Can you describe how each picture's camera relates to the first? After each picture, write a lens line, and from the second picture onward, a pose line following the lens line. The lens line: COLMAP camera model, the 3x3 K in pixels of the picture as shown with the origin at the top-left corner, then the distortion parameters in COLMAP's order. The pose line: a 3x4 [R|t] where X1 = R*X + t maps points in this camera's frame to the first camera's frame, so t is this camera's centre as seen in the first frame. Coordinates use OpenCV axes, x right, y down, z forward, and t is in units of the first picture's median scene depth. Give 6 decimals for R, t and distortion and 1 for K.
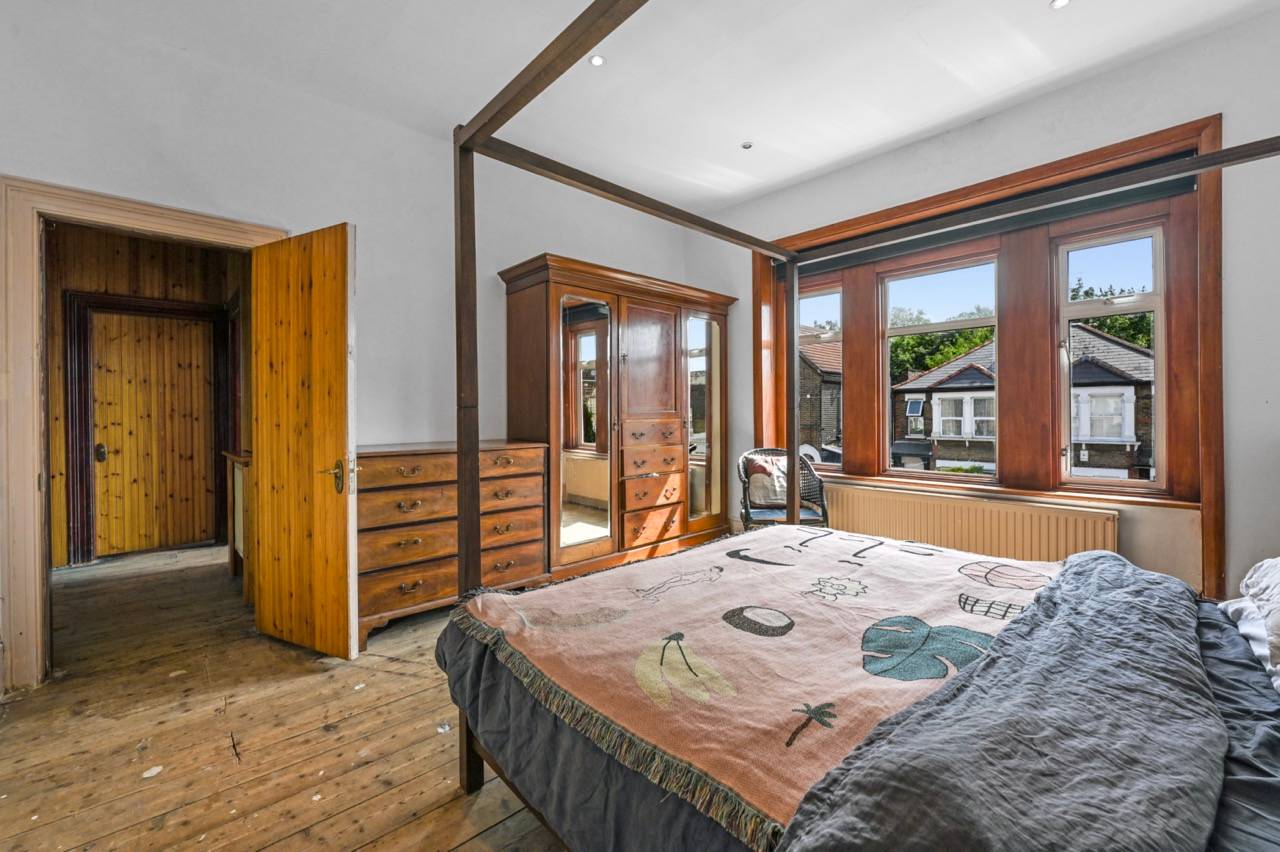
lens RADIAL K [[516.1, 0, 641.0], [0, 516.1, 422.6], [0, 0, 1]] dist [-0.002204, -0.000110]
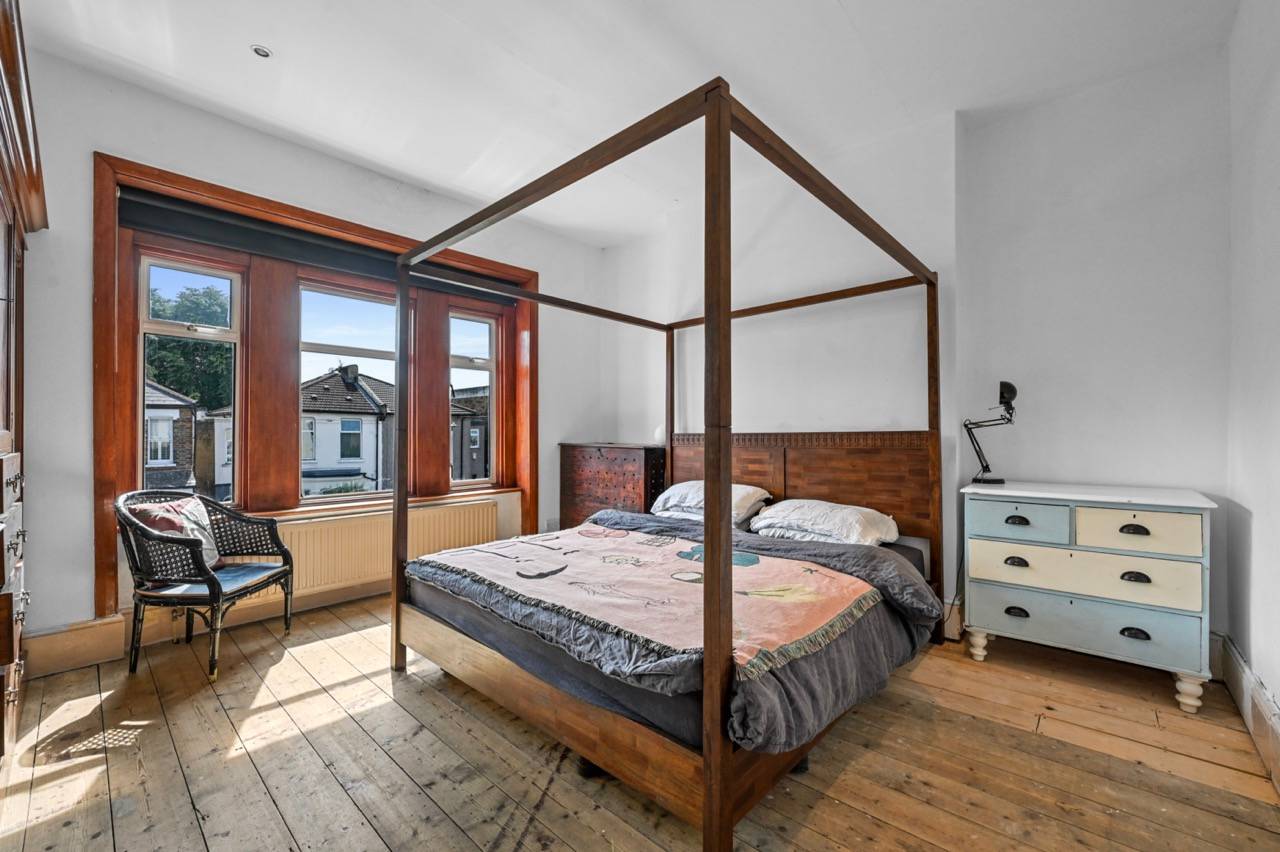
lens RADIAL K [[524.6, 0, 637.4], [0, 524.6, 440.9], [0, 0, 1]] dist [-0.011032, -0.000123]
pose [[-0.082547, -0.007117, 0.996562, -0.662539], [0.018145, 0.999798, 0.008643, -0.008990], [-0.996422, 0.018796, -0.082401, 0.691874]]
